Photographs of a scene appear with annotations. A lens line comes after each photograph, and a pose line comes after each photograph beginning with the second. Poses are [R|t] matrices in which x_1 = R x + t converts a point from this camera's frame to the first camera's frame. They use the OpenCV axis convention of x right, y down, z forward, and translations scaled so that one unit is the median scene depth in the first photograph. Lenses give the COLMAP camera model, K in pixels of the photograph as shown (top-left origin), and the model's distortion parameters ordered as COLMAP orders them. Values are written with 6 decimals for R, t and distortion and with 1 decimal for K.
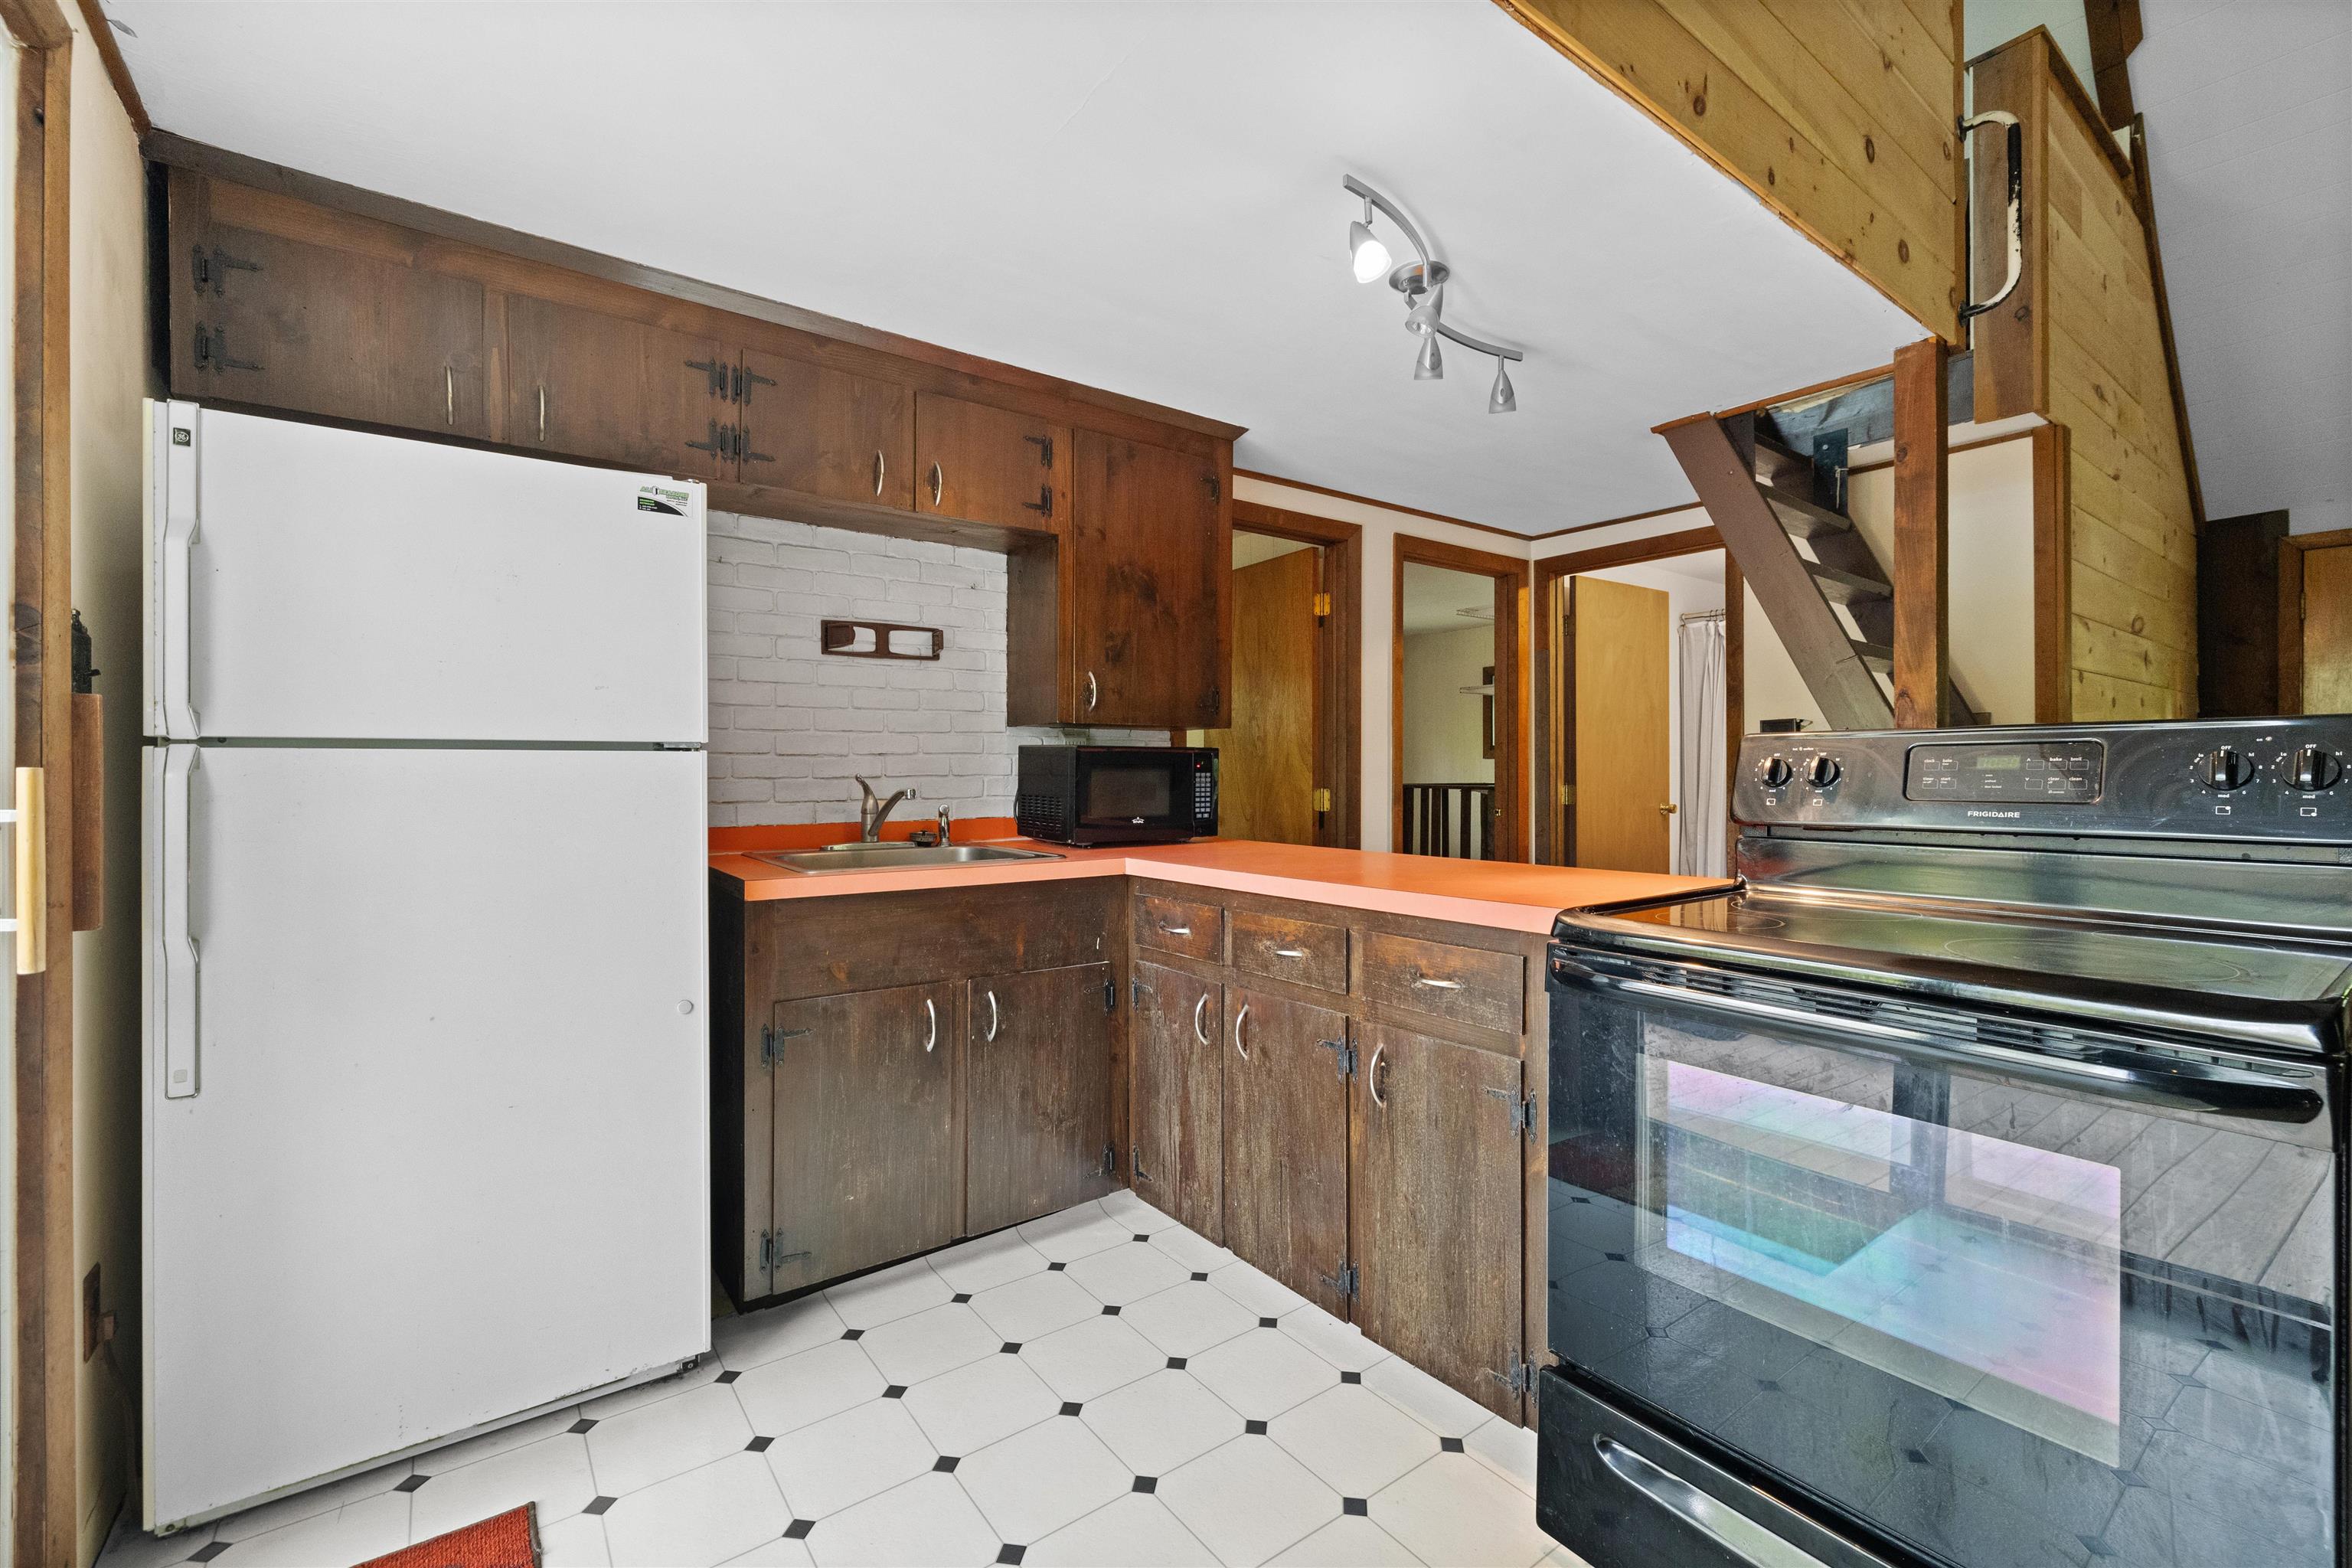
lens RADIAL K [[993.4, 0, 1176.0], [0, 993.4, 784.0], [0, 0, 1]] dist [0.003400, 0.000538]
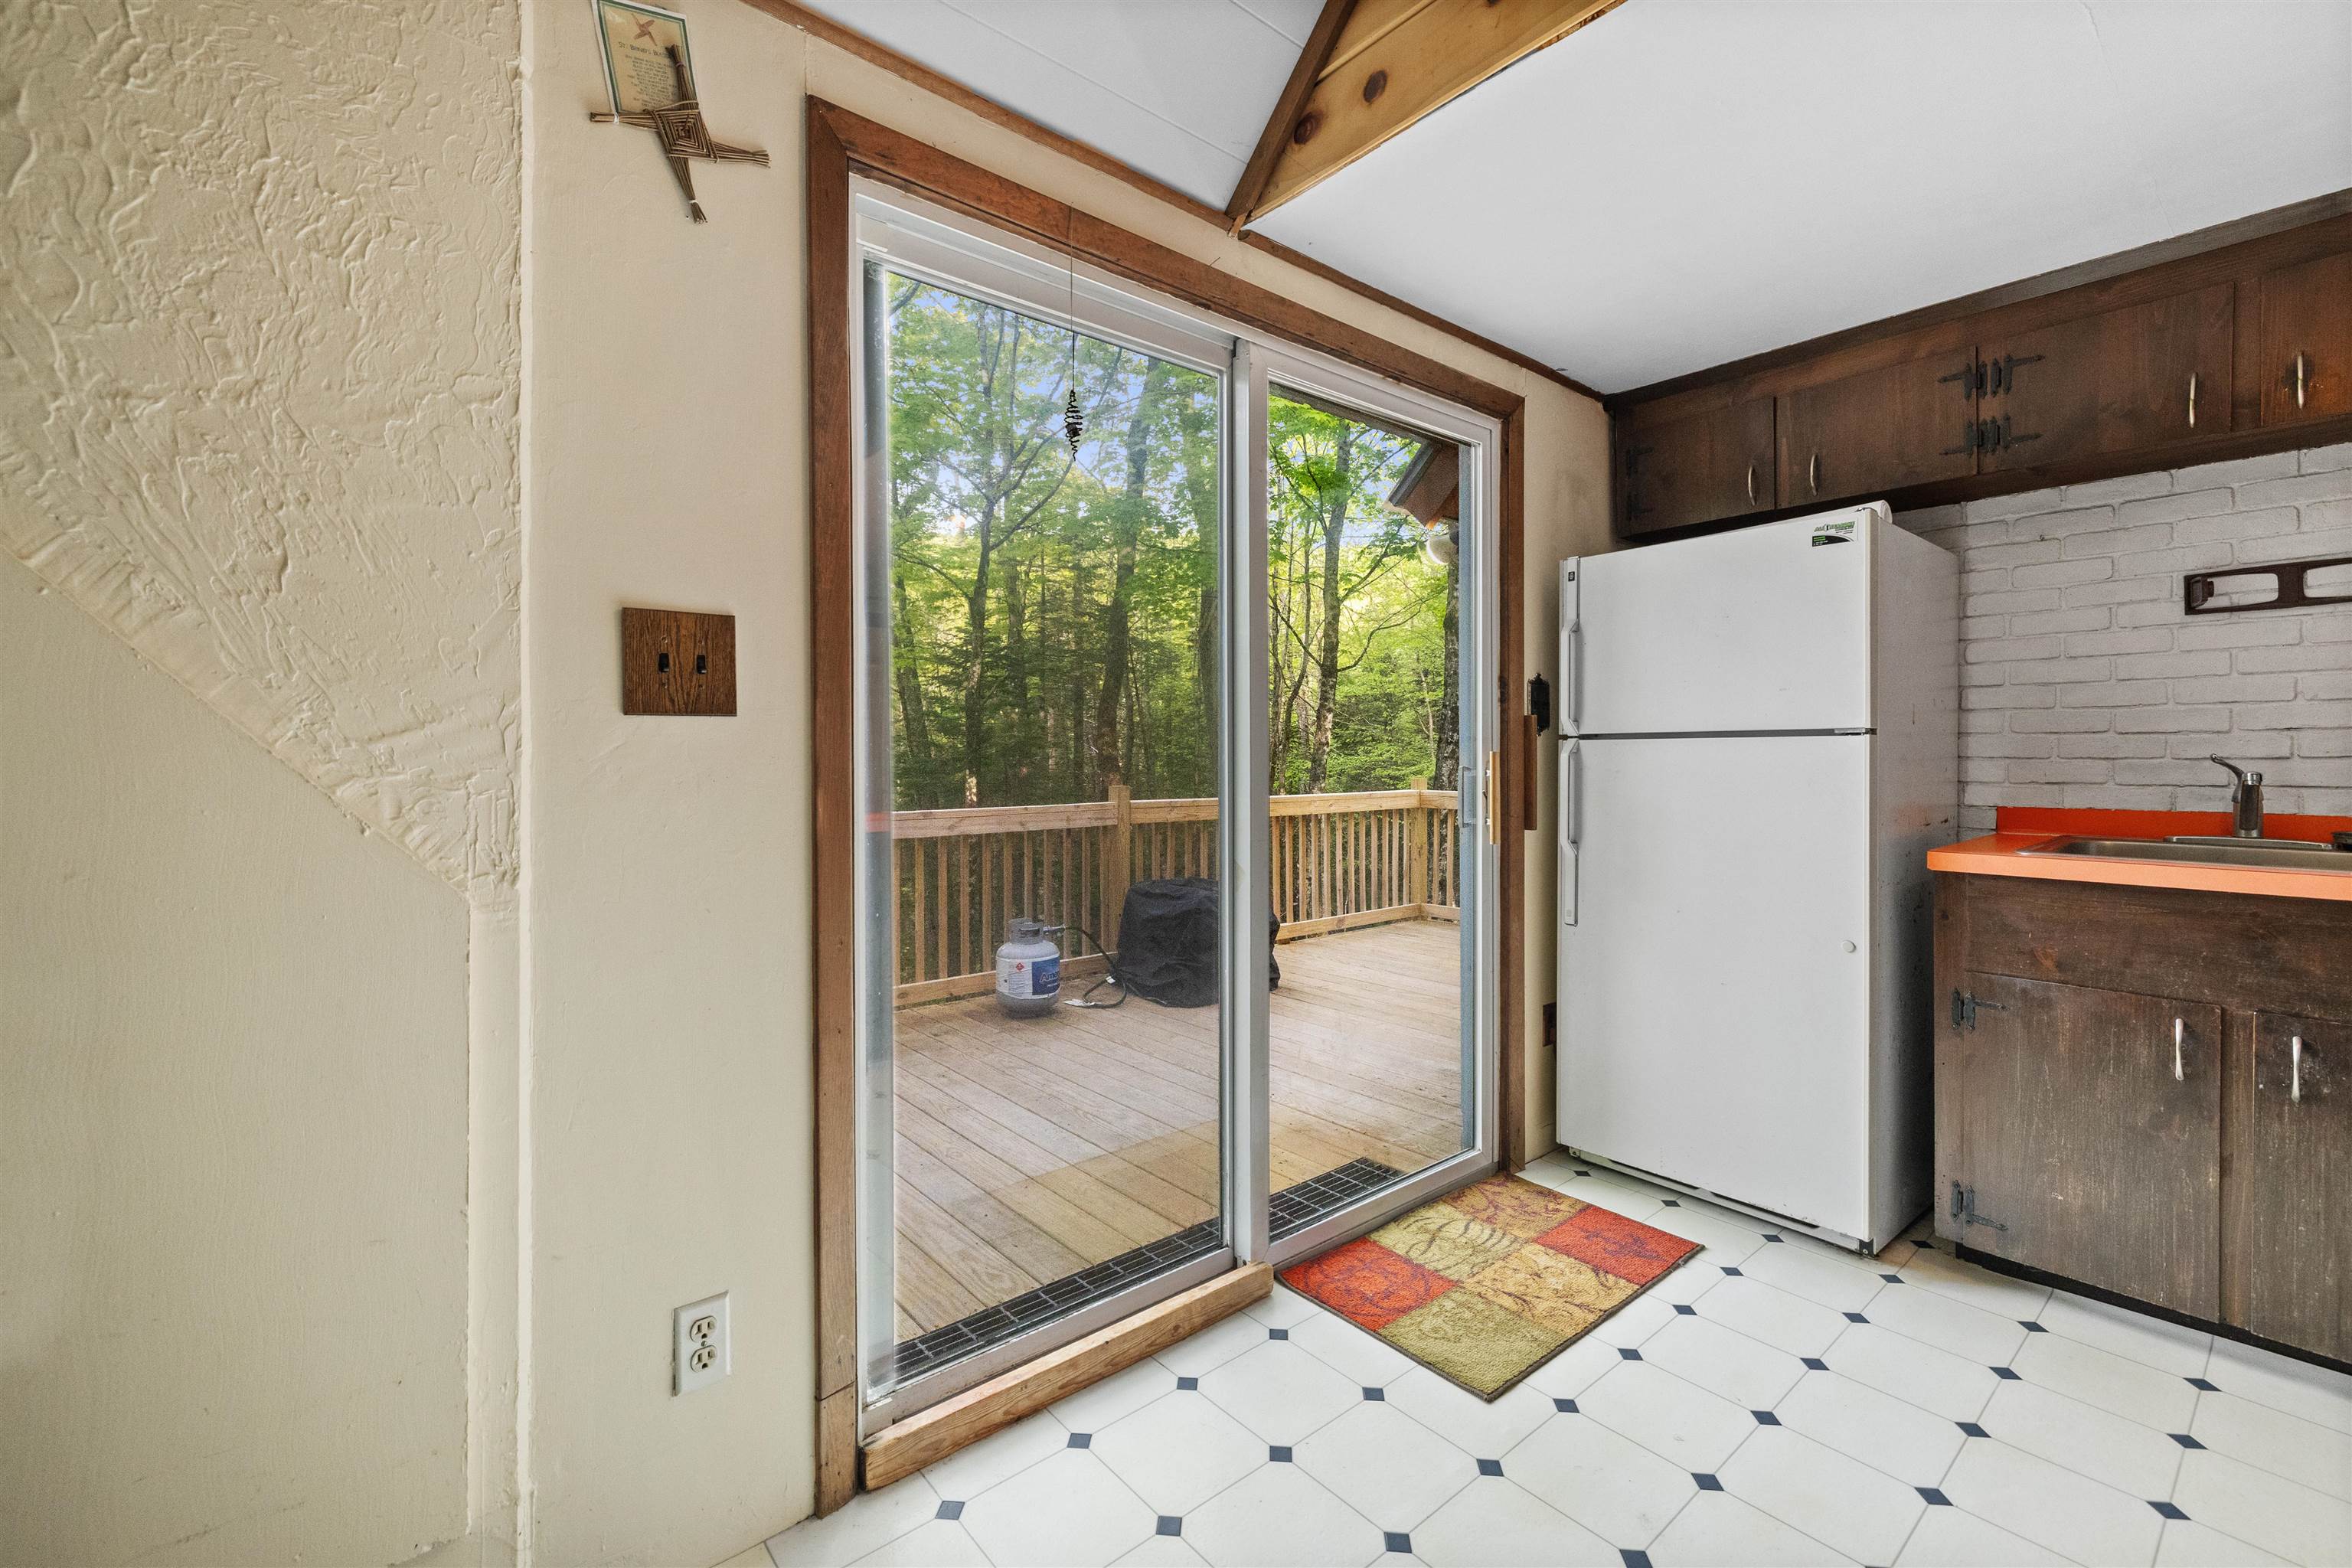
lens RADIAL K [[983.9, 0, 1177.8], [0, 983.9, 785.7], [0, 0, 1]] dist [0.000143, -0.000001]
pose [[0.063091, 0.033421, -0.997448, 0.562072], [-0.009294, 0.999415, 0.032899, -0.003236], [0.997964, 0.007194, 0.063365, 0.092422]]
